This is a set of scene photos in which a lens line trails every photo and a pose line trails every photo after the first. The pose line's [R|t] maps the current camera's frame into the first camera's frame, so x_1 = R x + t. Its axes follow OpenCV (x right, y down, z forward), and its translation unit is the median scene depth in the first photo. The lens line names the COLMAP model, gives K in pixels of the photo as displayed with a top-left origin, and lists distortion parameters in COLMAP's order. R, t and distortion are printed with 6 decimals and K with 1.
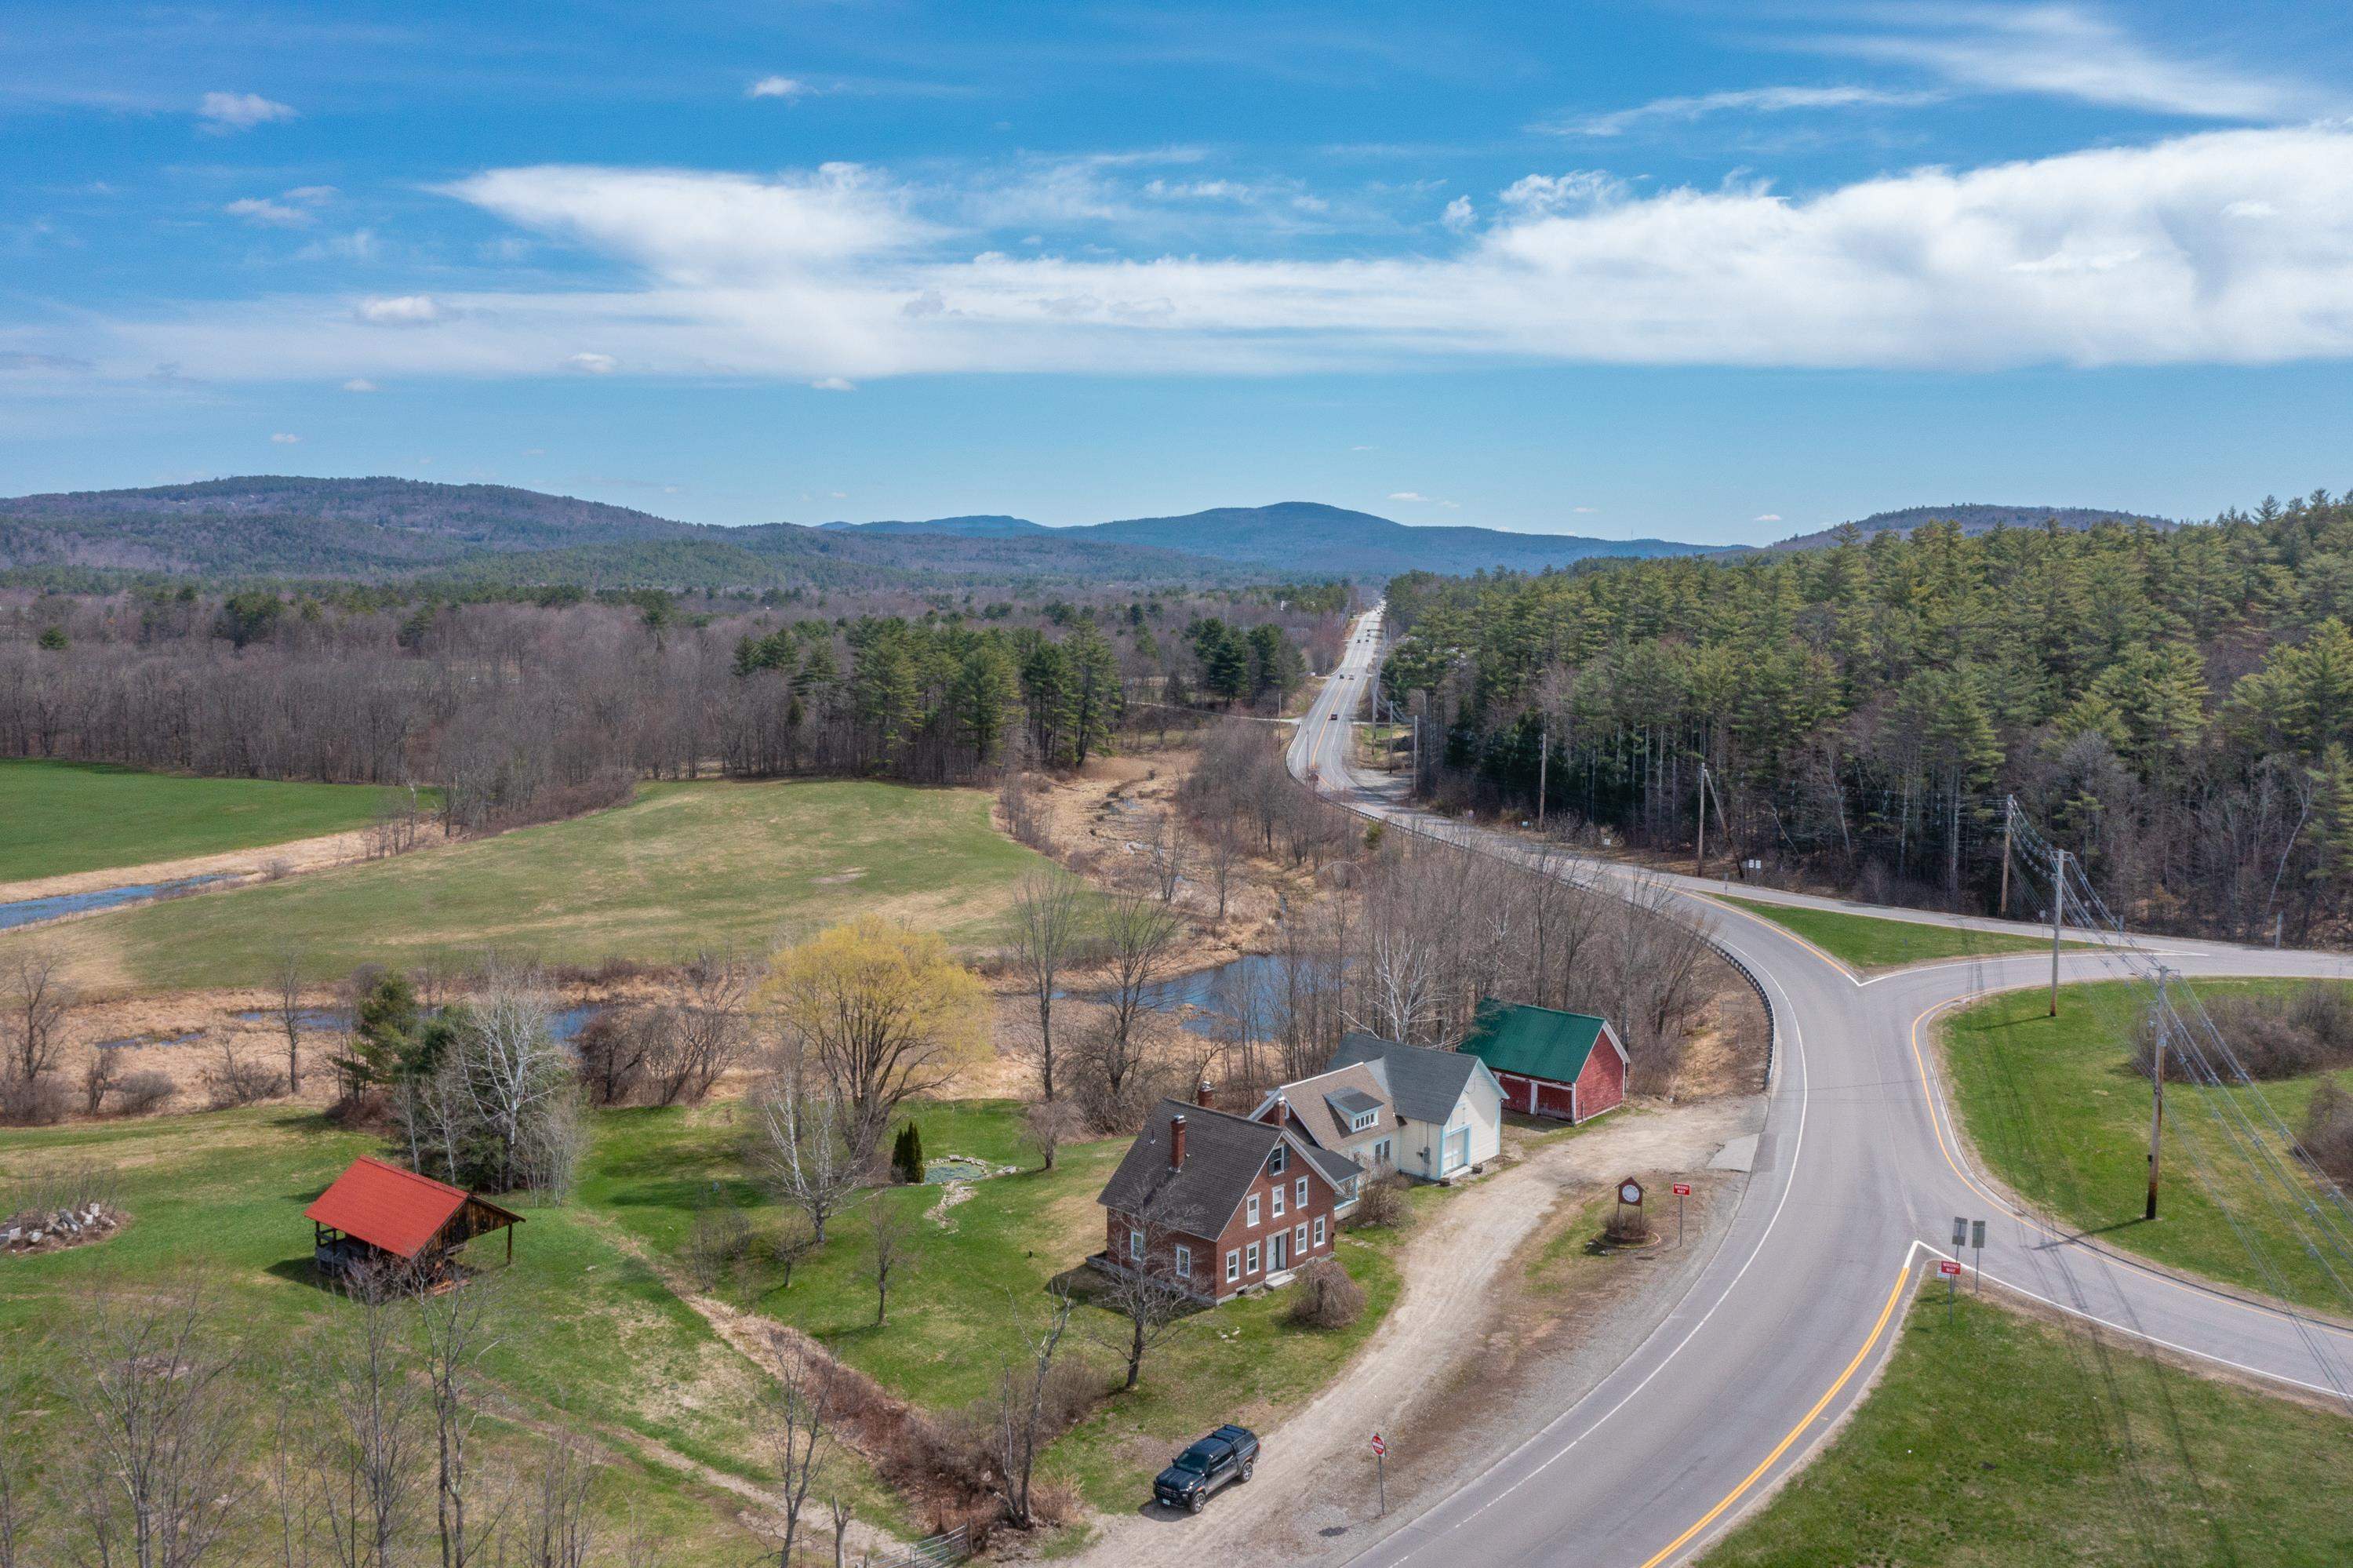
lens RADIAL K [[1881.5, 0, 1164.1], [0, 1881.5, 780.7], [0, 0, 1]] dist [-0.011740, 0.010318]
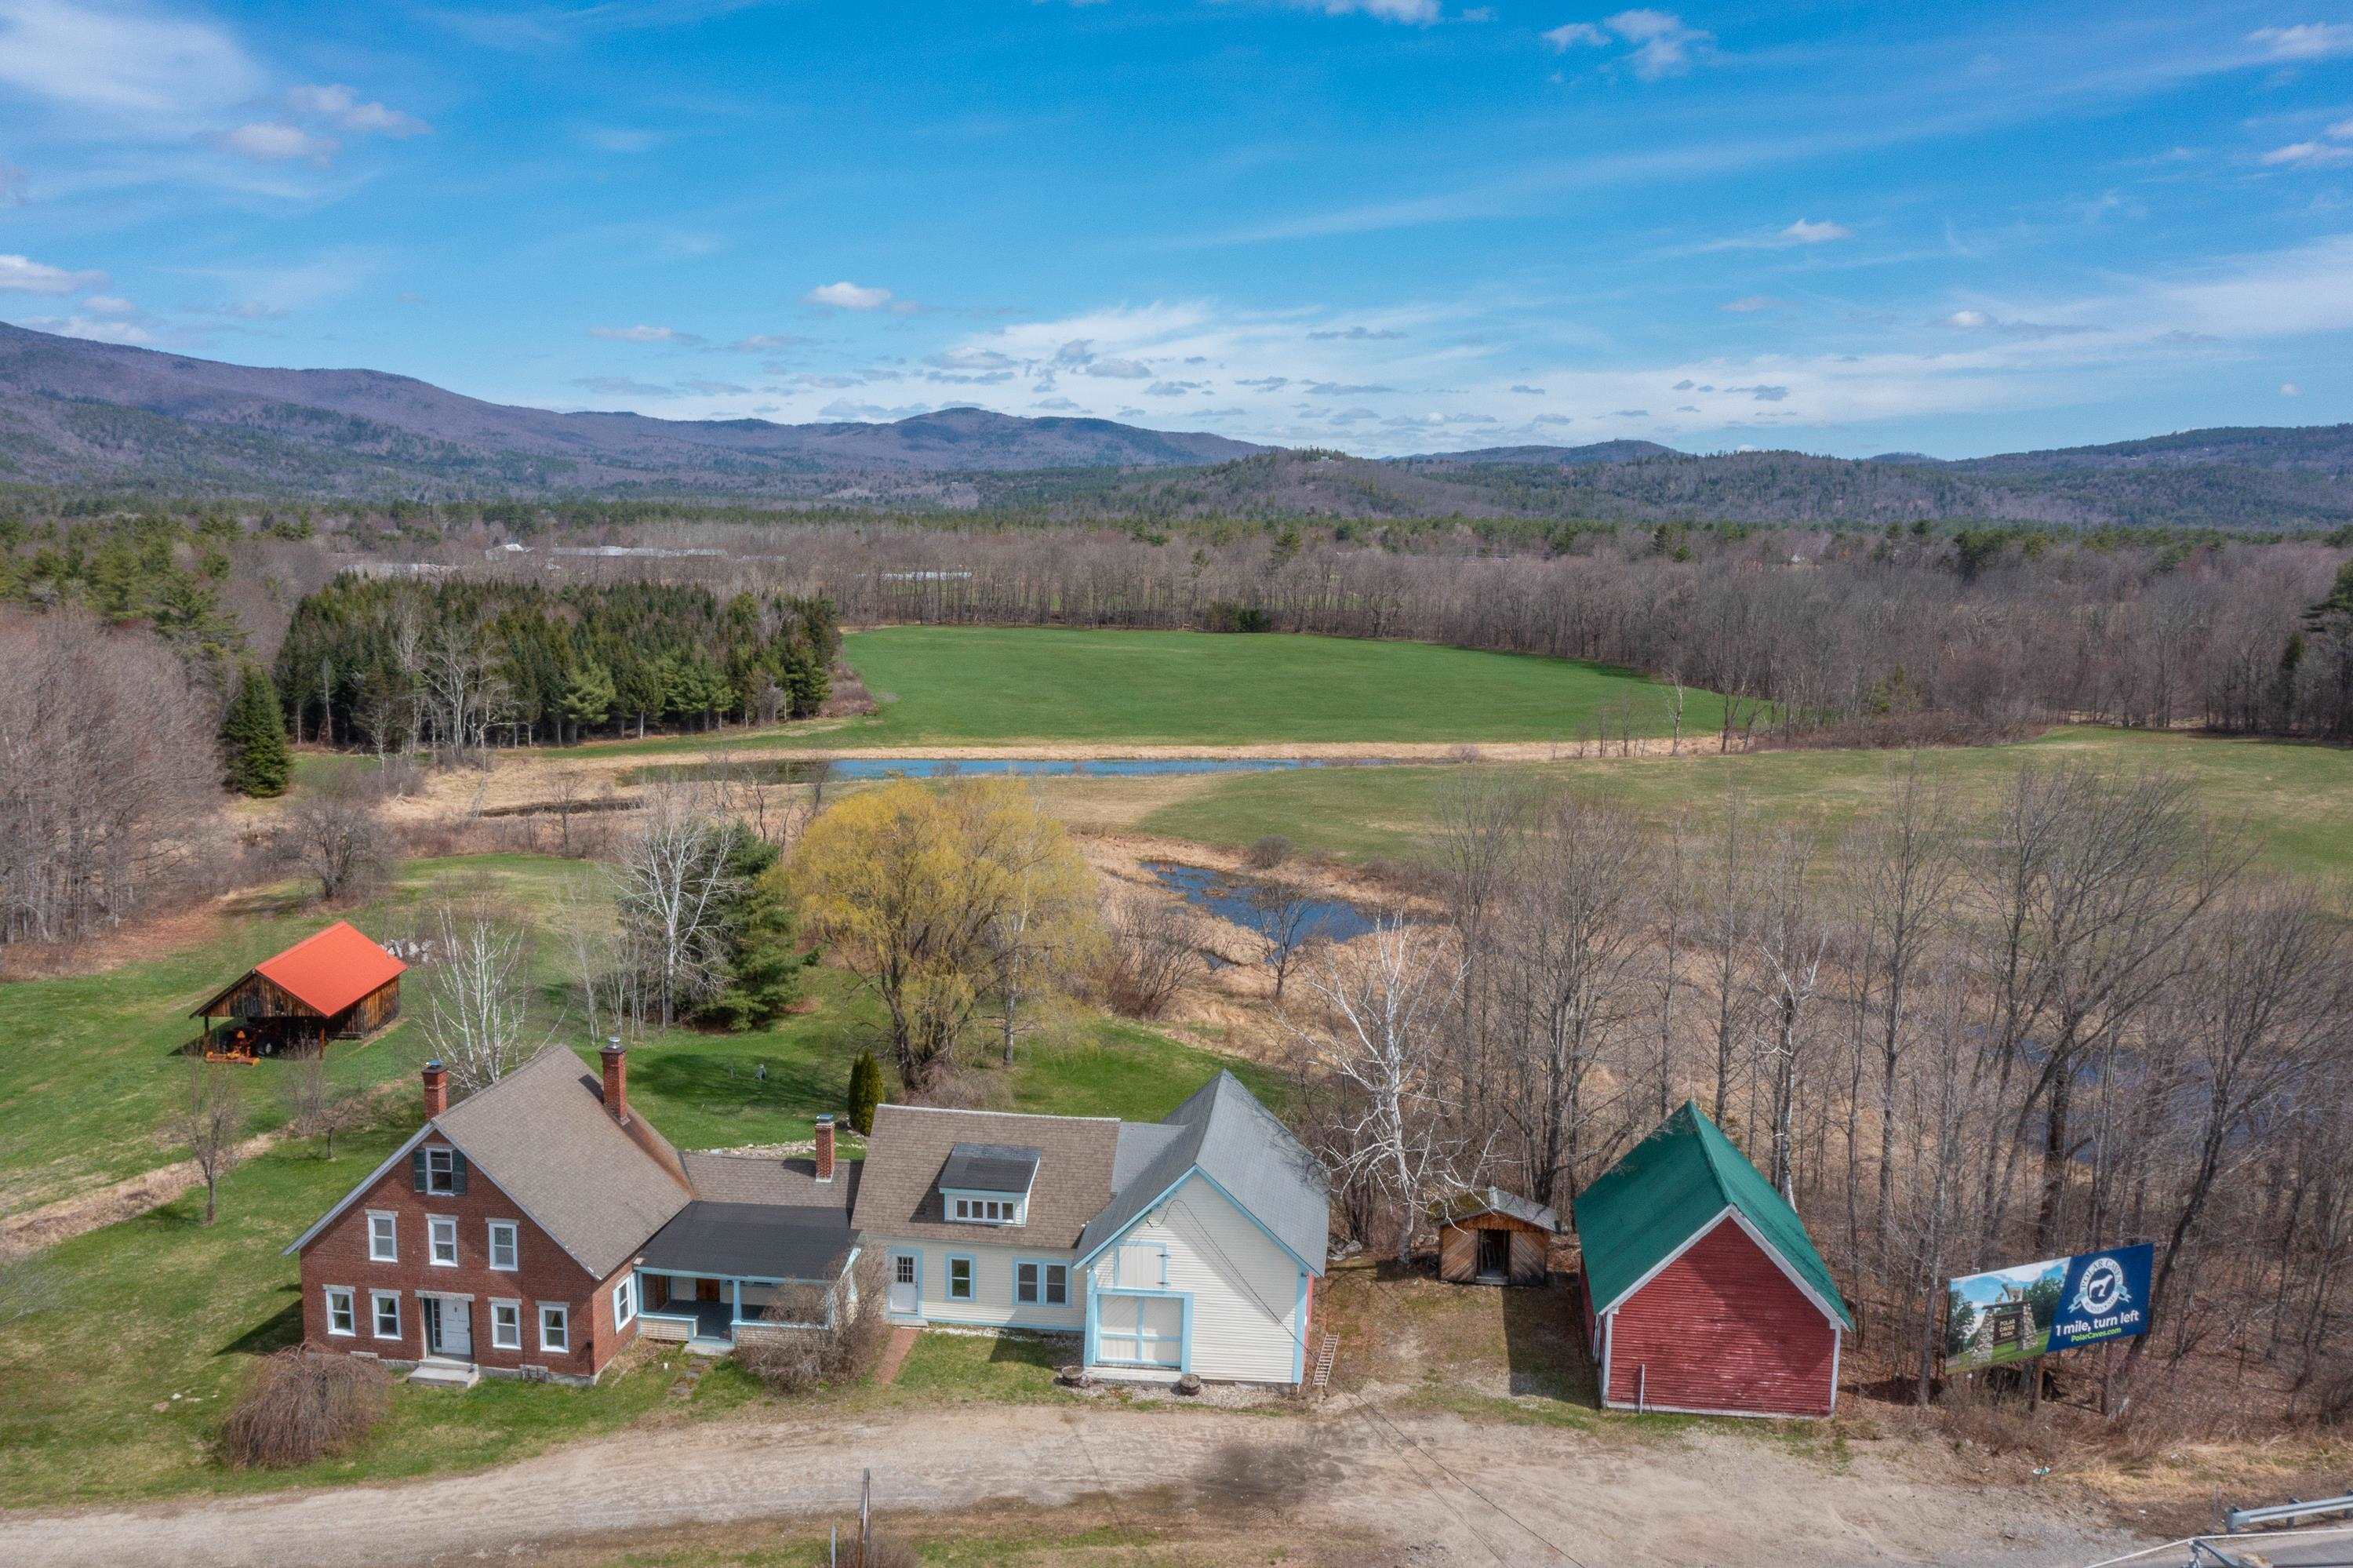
lens RADIAL K [[1881.5, 0, 1164.1], [0, 1881.5, 780.7], [0, 0, 1]] dist [-0.011740, 0.010318]
pose [[0.568259, 0.111525, -0.815257, 0.556079], [-0.094528, 0.993061, 0.069960, 0.015236], [0.817402, 0.037310, 0.574858, 0.716653]]
